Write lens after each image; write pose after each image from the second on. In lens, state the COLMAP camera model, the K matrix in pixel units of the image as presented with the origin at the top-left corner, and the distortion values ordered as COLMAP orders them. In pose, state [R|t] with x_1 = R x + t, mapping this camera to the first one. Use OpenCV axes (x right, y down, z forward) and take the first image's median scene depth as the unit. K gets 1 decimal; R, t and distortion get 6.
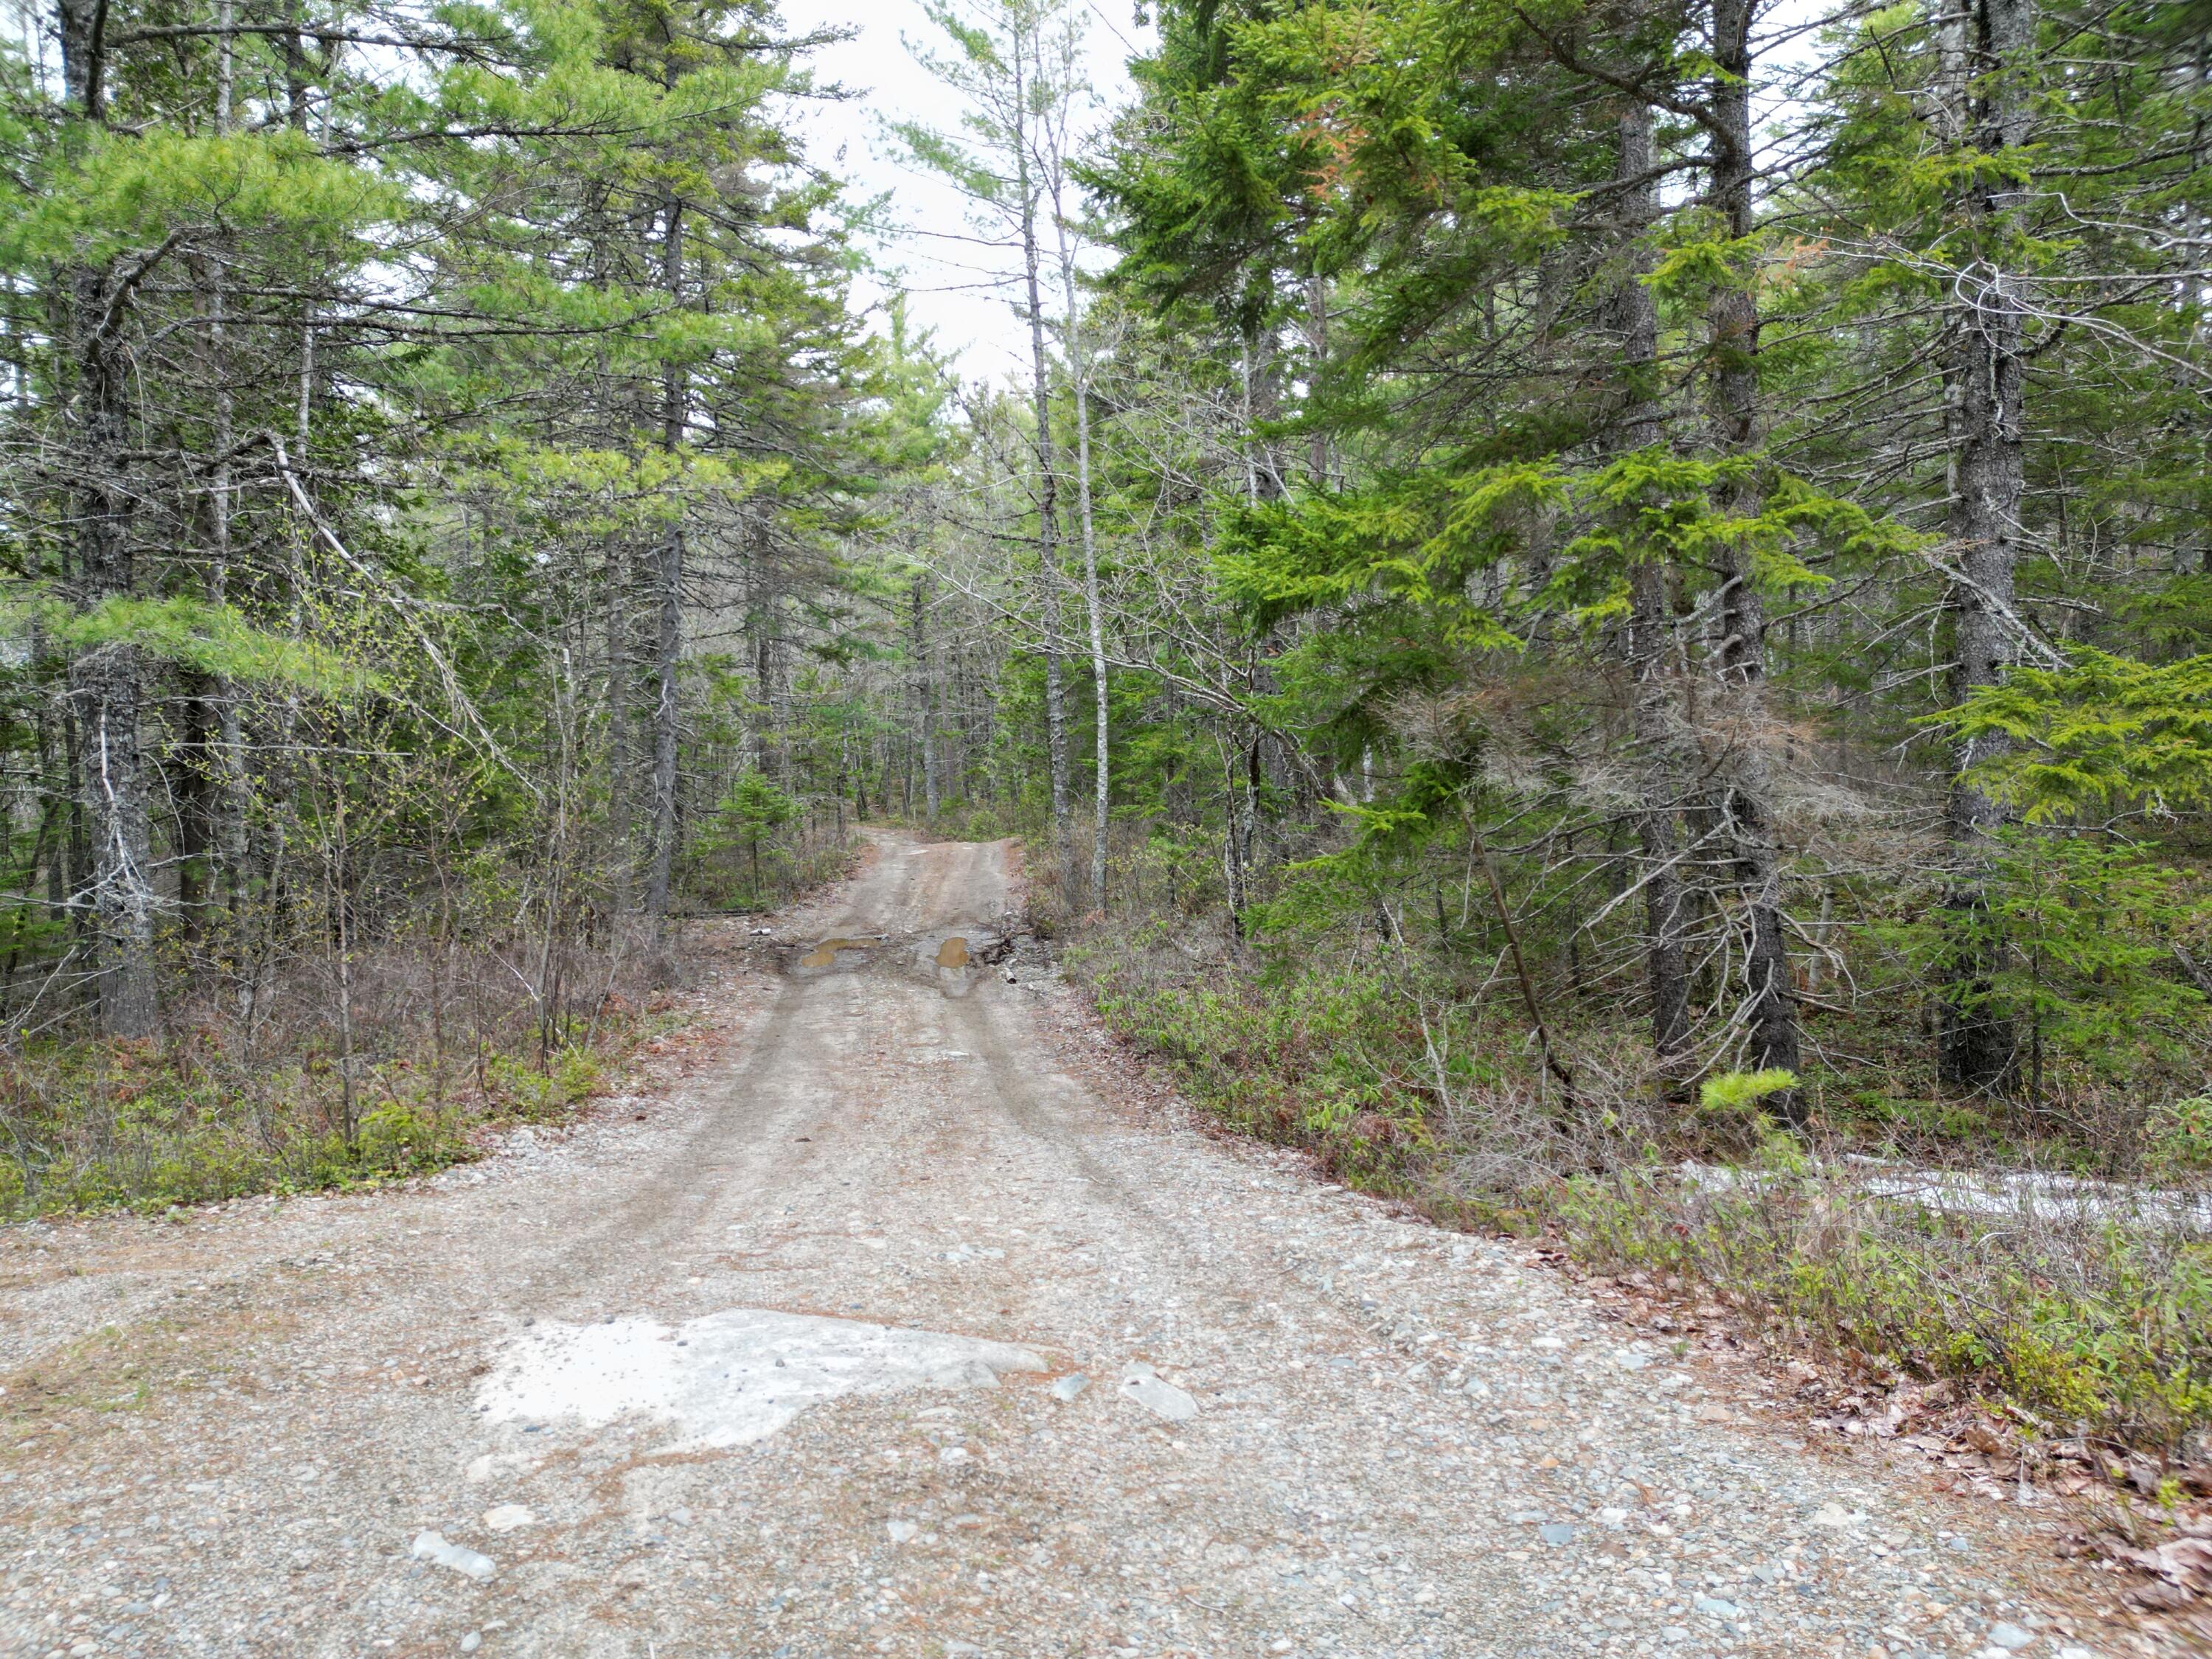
lens RADIAL K [[1529.2, 0, 1099.6], [0, 1529.2, 832.1], [0, 0, 1]] dist [0.061126, -0.054325]
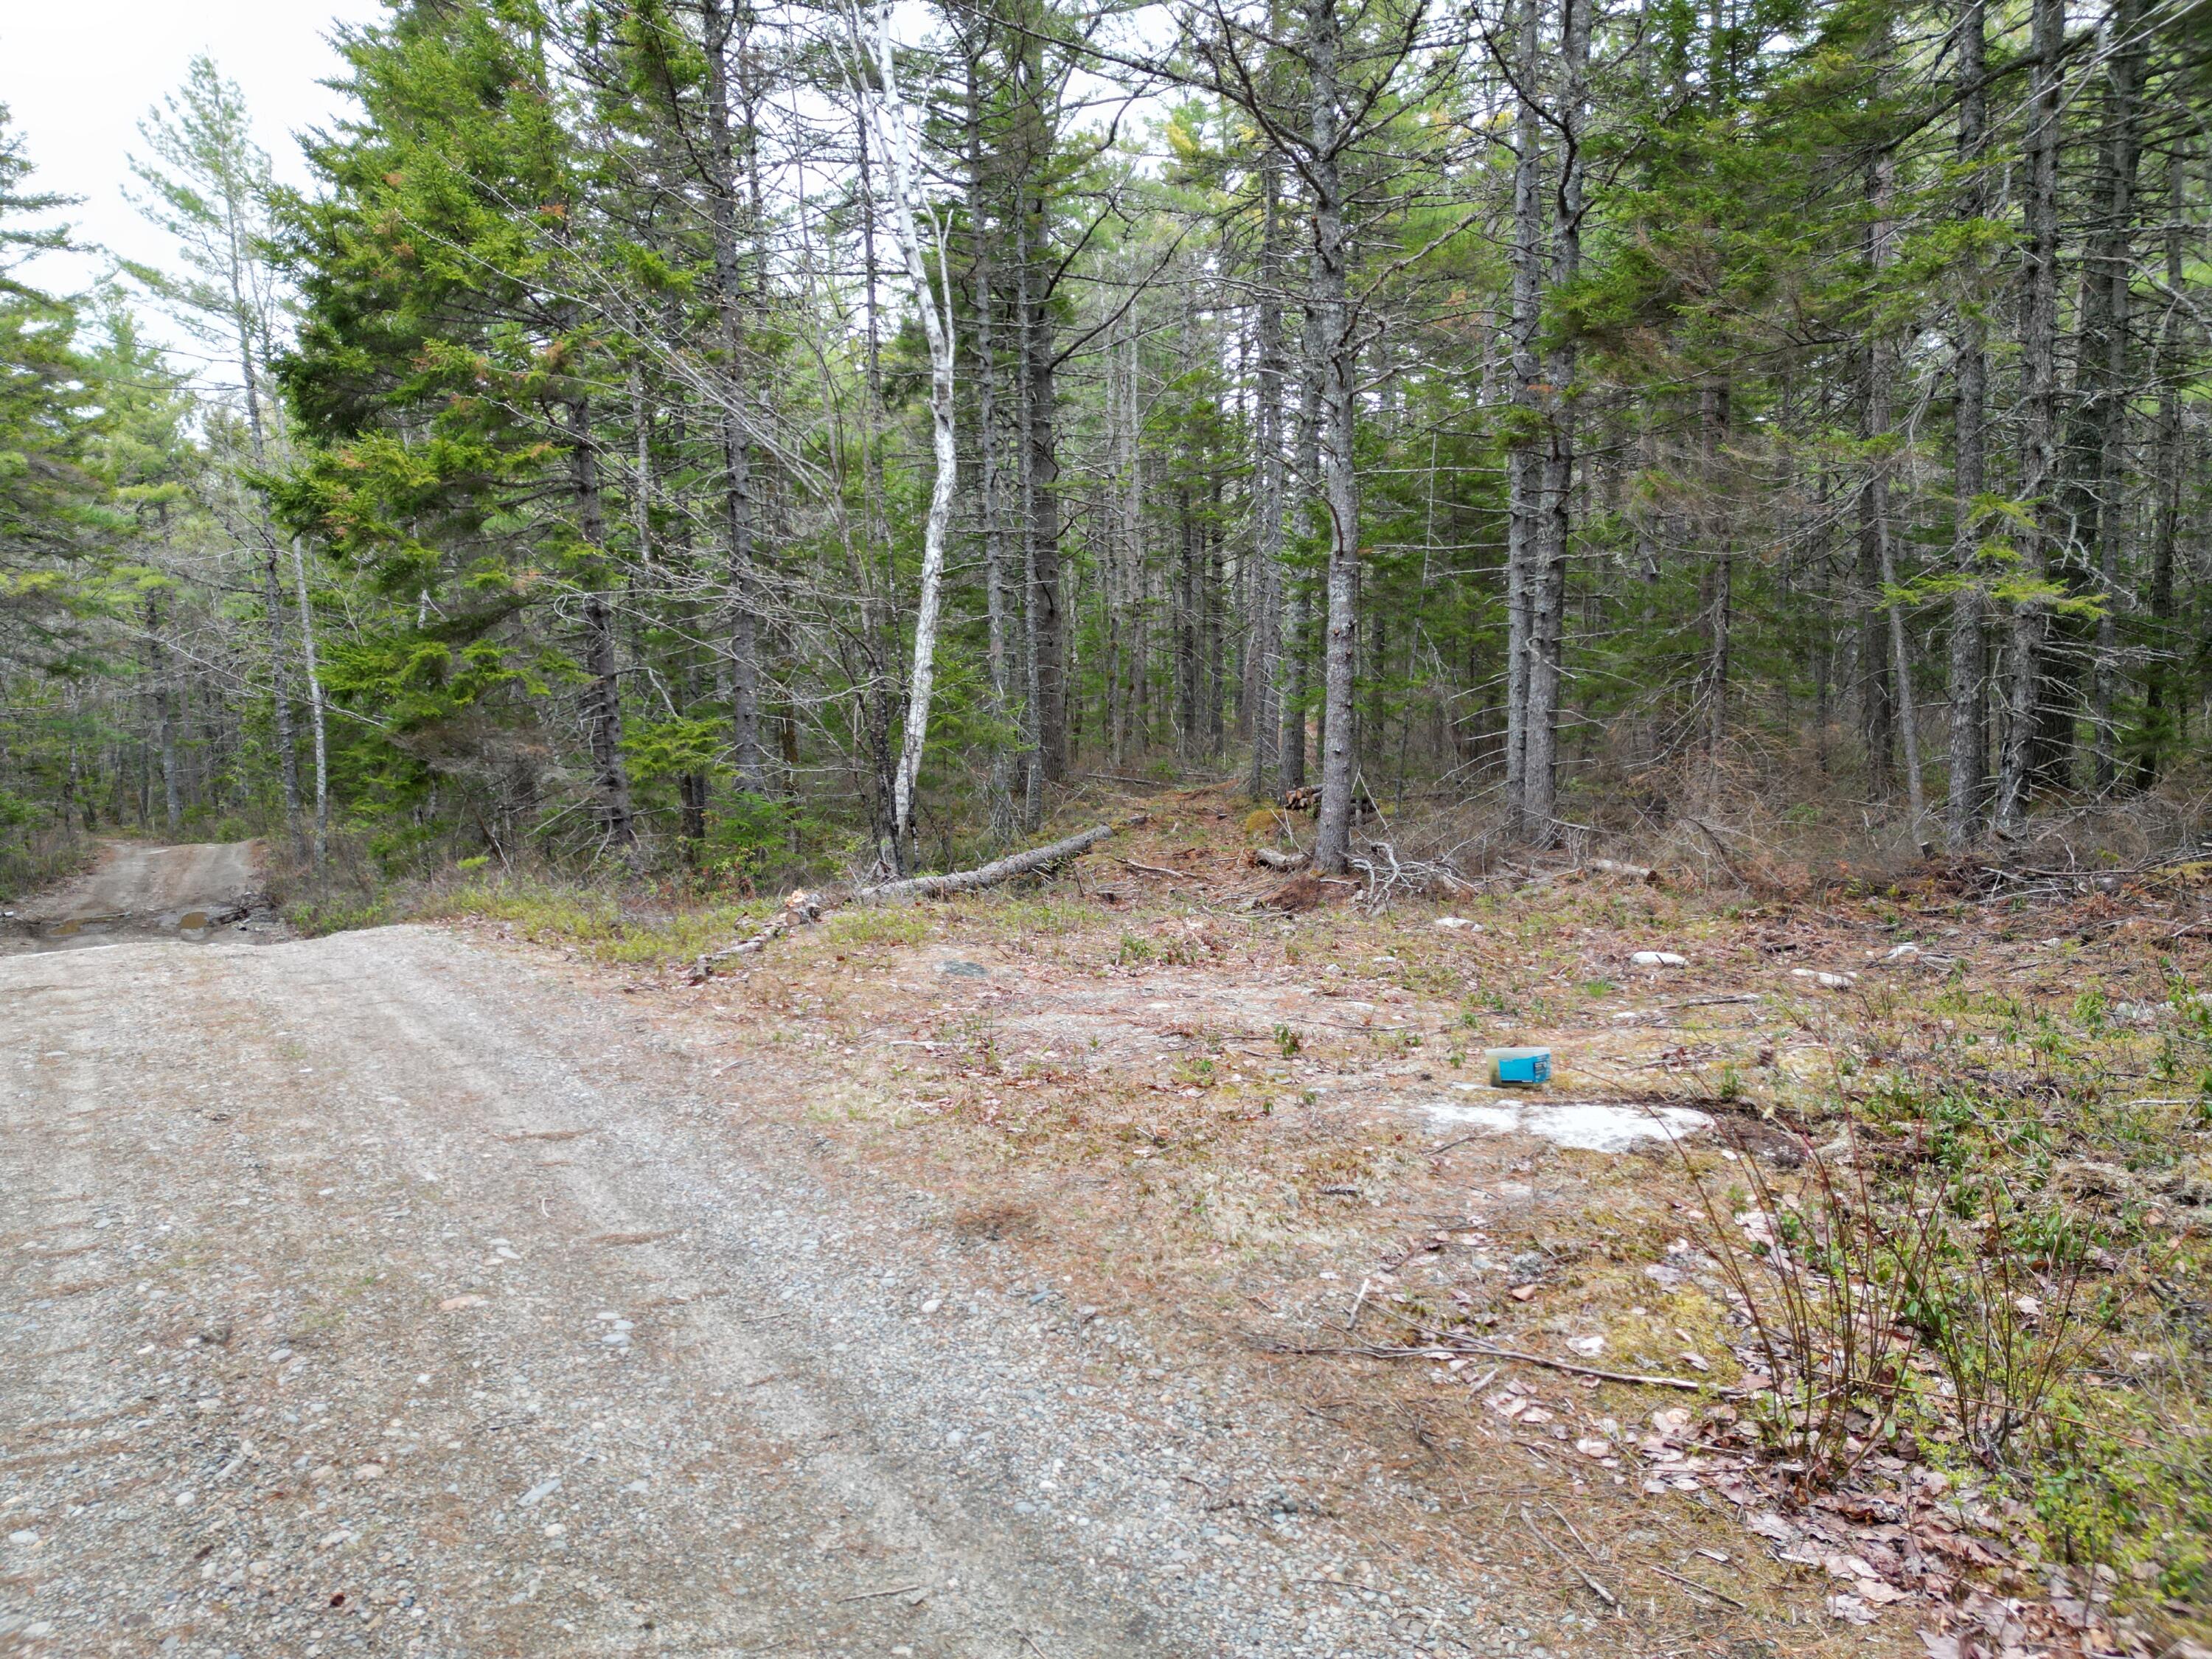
lens RADIAL K [[1529.2, 0, 1100.1], [0, 1529.2, 837.0], [0, 0, 1]] dist [0.061126, -0.054325]
pose [[0.910153, -0.025838, 0.413465, 0.045004], [0.026785, 0.999635, 0.003506, 0.021023], [-0.413405, 0.007884, 0.910513, -0.367897]]
